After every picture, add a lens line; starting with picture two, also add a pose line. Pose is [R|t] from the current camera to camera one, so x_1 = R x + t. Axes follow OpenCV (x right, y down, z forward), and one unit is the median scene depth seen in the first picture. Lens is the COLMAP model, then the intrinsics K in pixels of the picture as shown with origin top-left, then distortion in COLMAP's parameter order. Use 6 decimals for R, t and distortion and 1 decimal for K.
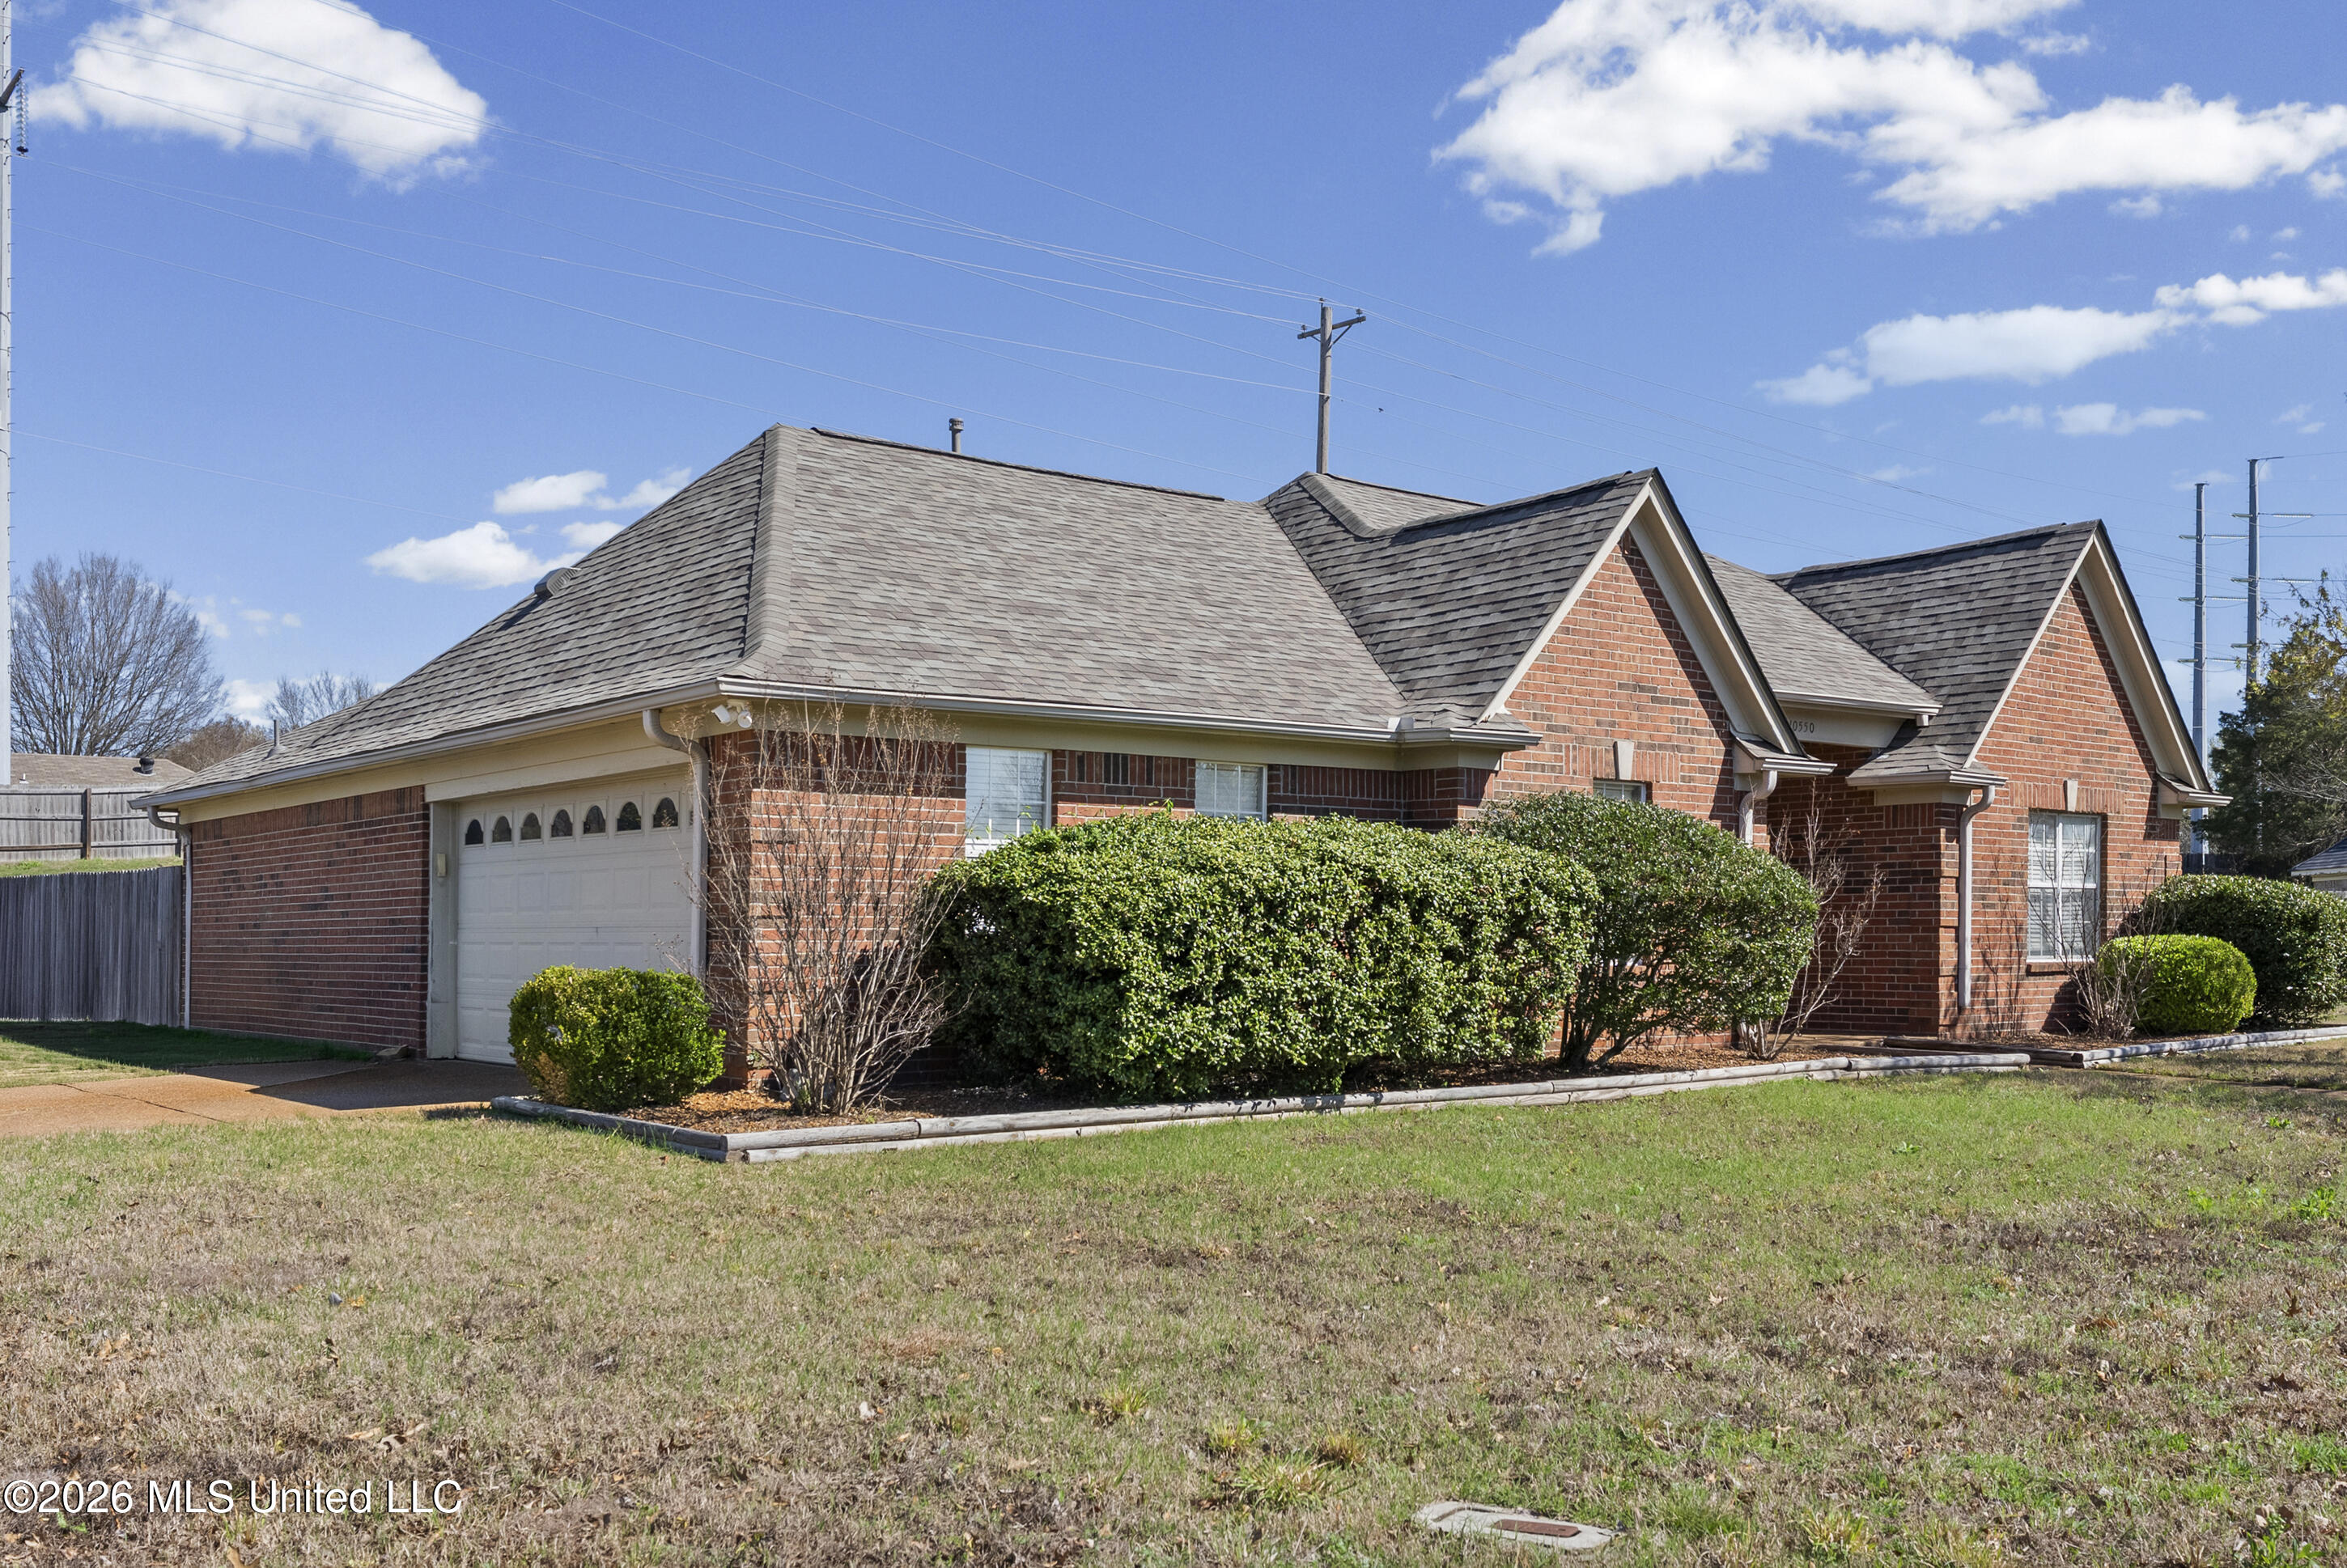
lens RADIAL K [[2158.6, 0, 1173.5], [0, 2158.6, 784.0], [0, 0, 1]] dist [-0.007570, -0.006106]
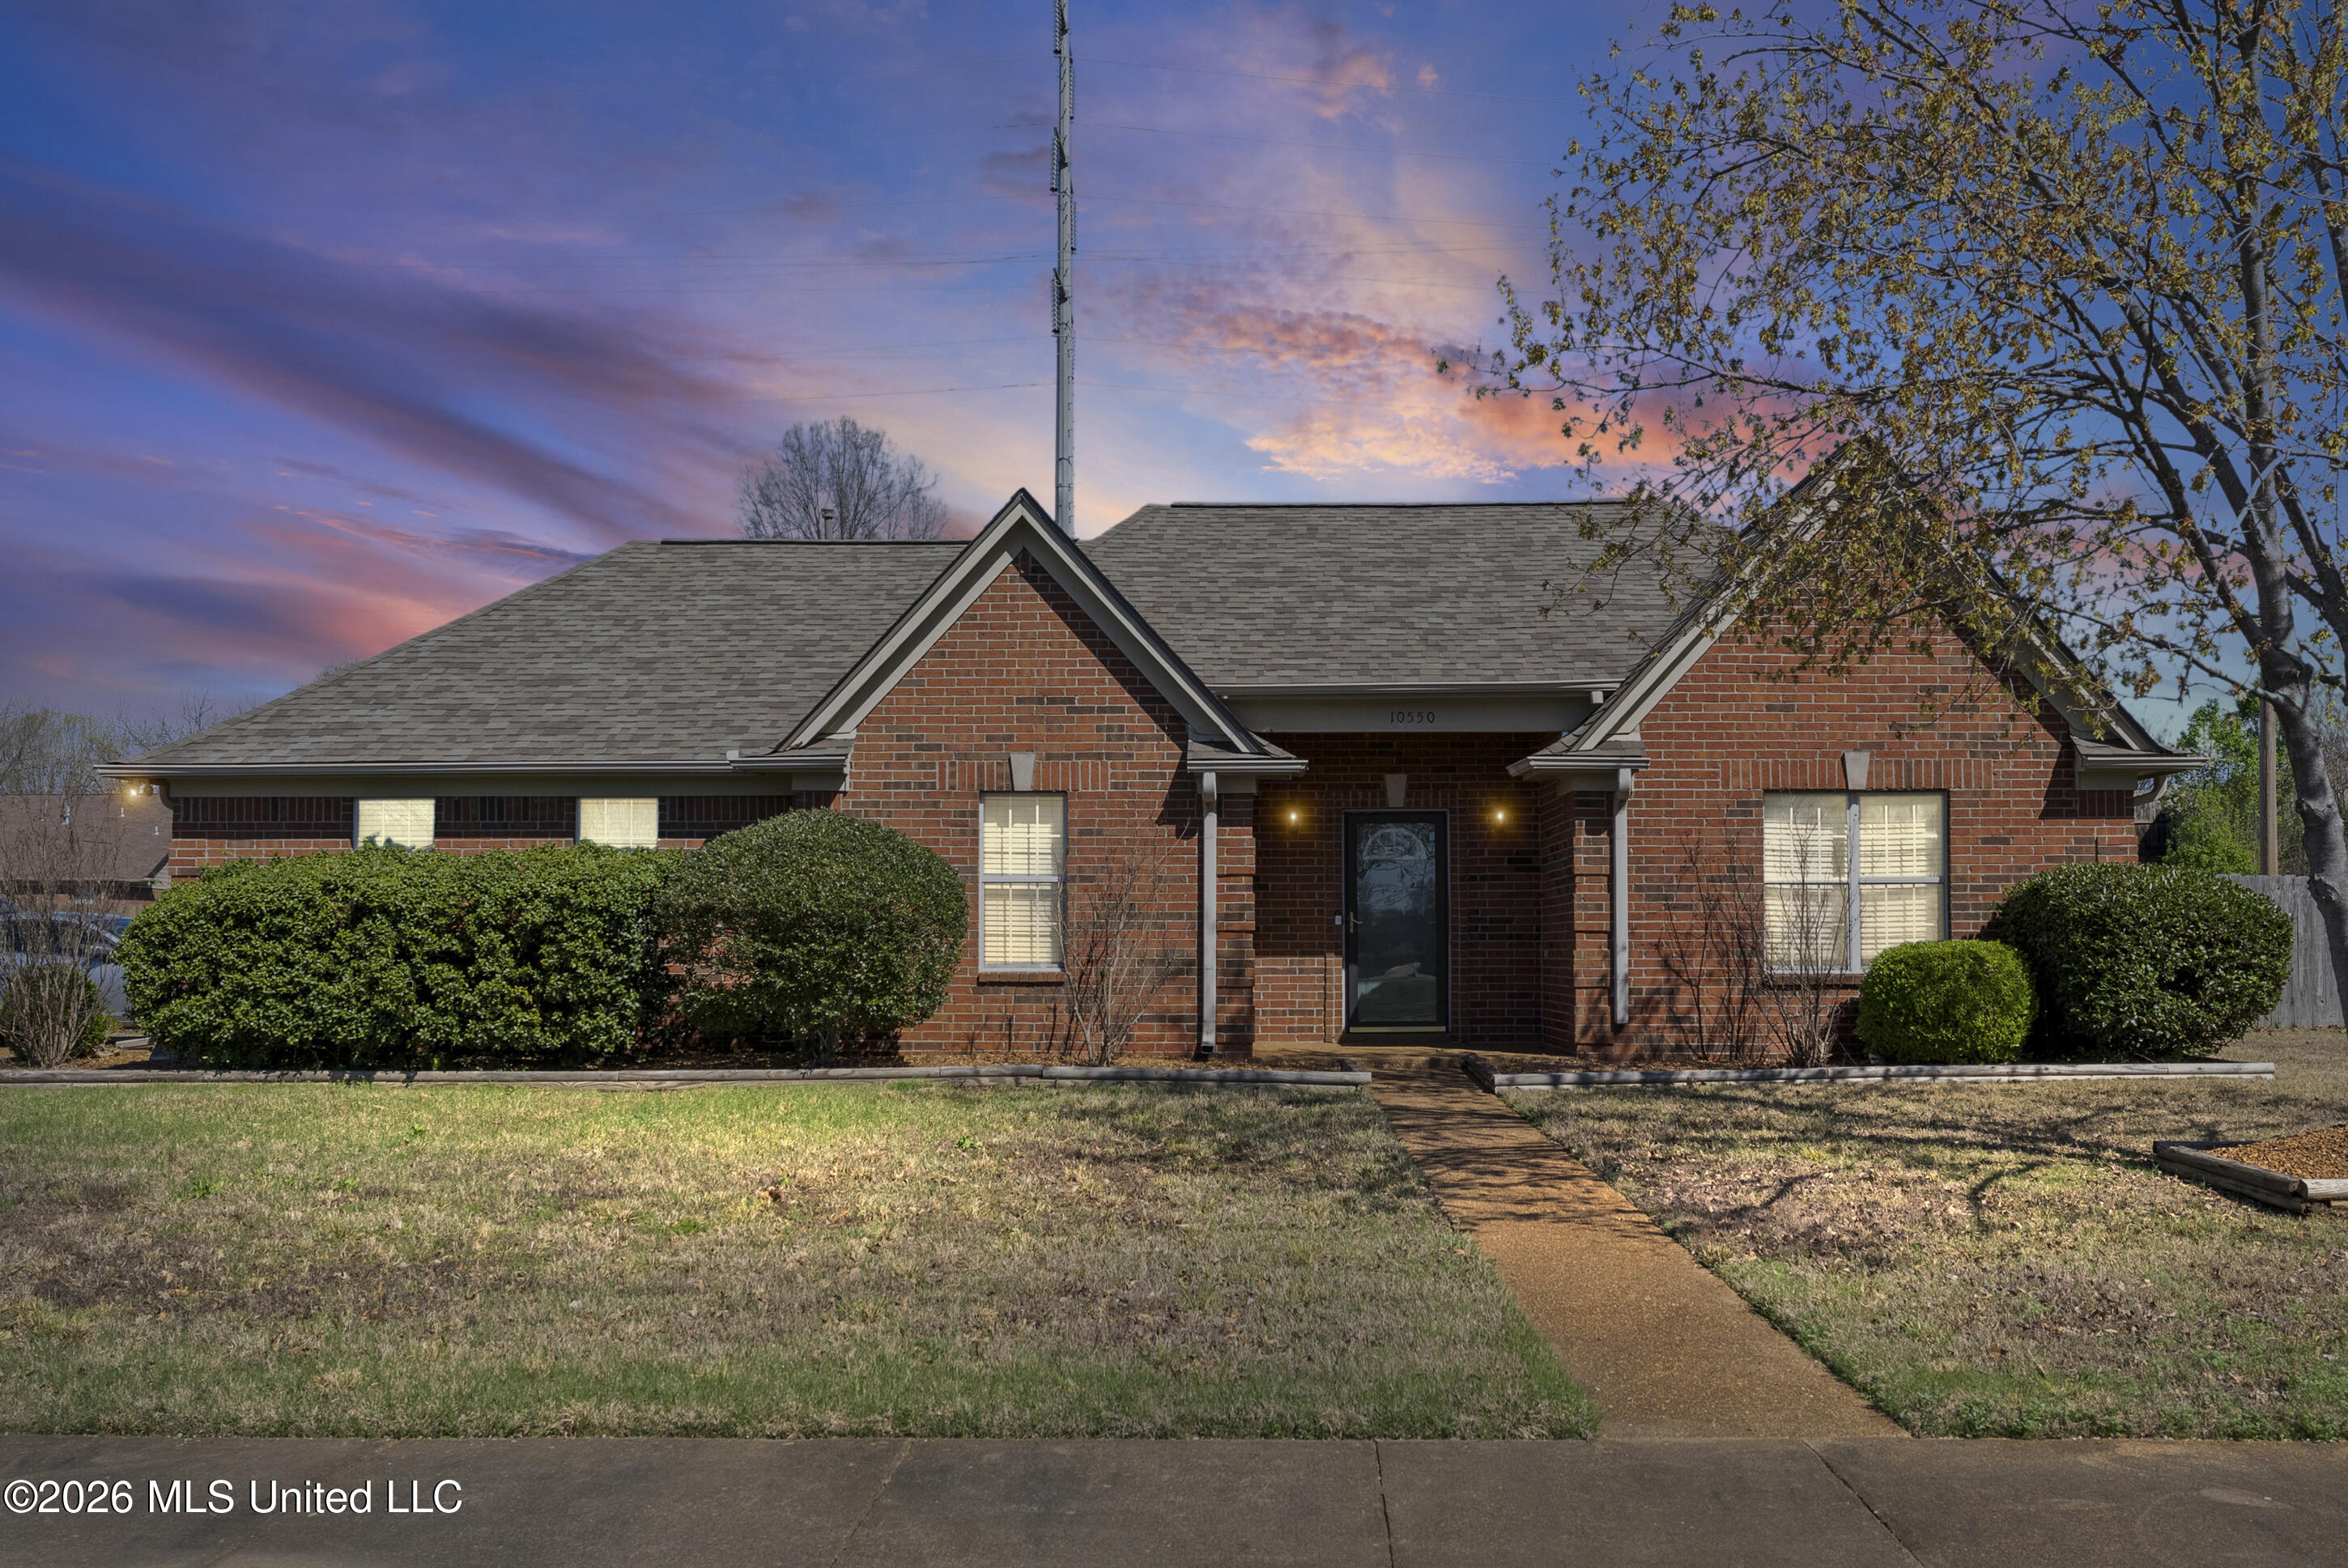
lens RADIAL K [[2171.1, 0, 1174.0], [0, 2171.1, 784.0], [0, 0, 1]] dist [0.009328, 0.004457]
pose [[0.772687, -0.052064, -0.632649, 0.881143], [0.045914, 0.998604, -0.026103, 0.023973], [0.633125, -0.008879, 0.773999, 0.235900]]
